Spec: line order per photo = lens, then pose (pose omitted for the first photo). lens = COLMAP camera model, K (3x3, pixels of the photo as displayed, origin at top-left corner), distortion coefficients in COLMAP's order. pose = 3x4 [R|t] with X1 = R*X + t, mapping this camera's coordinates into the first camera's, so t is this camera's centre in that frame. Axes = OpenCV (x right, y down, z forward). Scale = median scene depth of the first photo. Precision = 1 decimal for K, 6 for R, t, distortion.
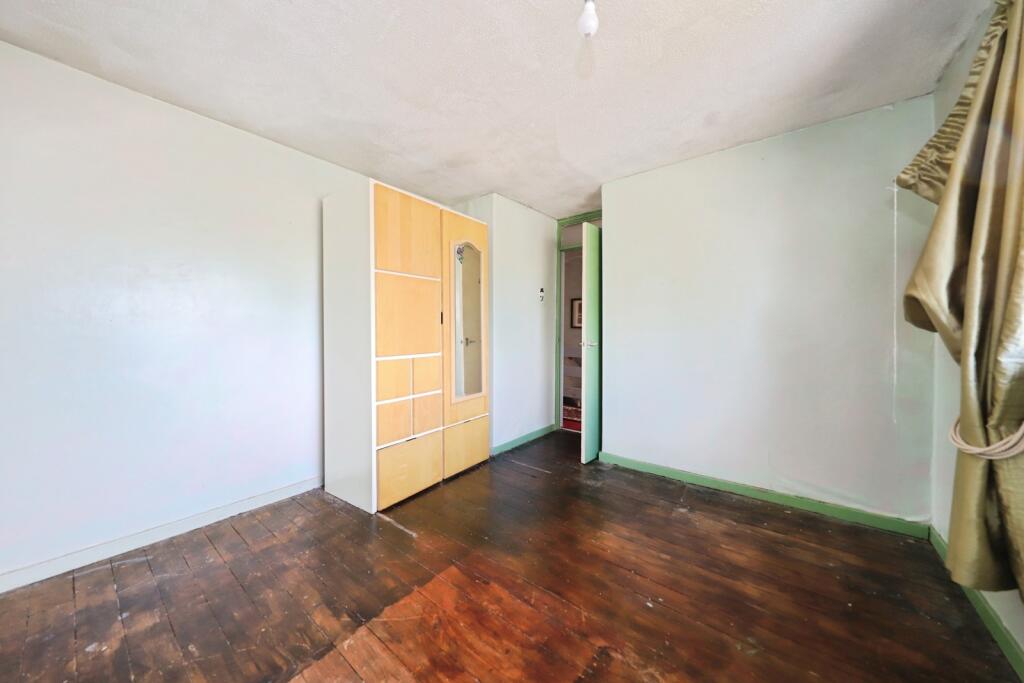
lens RADIAL K [[351.0, 0, 511.3], [0, 351.0, 337.7], [0, 0, 1]] dist [0.013130, -0.006707]
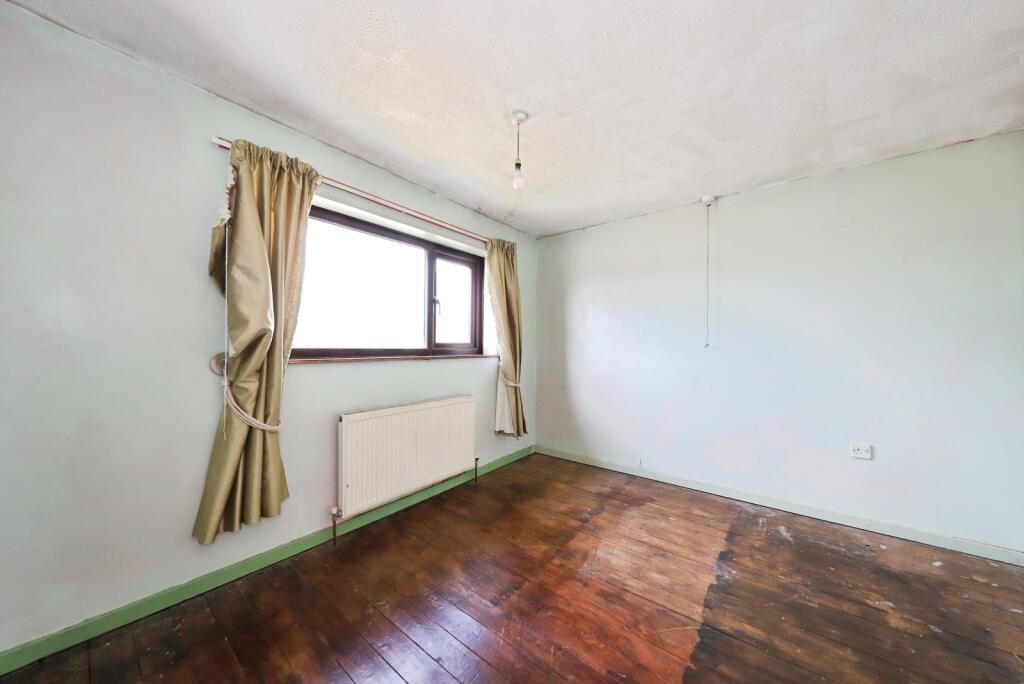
lens RADIAL K [[351.0, 0, 511.3], [0, 351.0, 338.2], [0, 0, 1]] dist [0.013130, -0.006707]
pose [[-0.999985, -0.004761, 0.002860, 0.188249], [-0.004770, 0.999984, -0.003068, -0.081169], [-0.002845, -0.003081, -0.999991, 2.146132]]
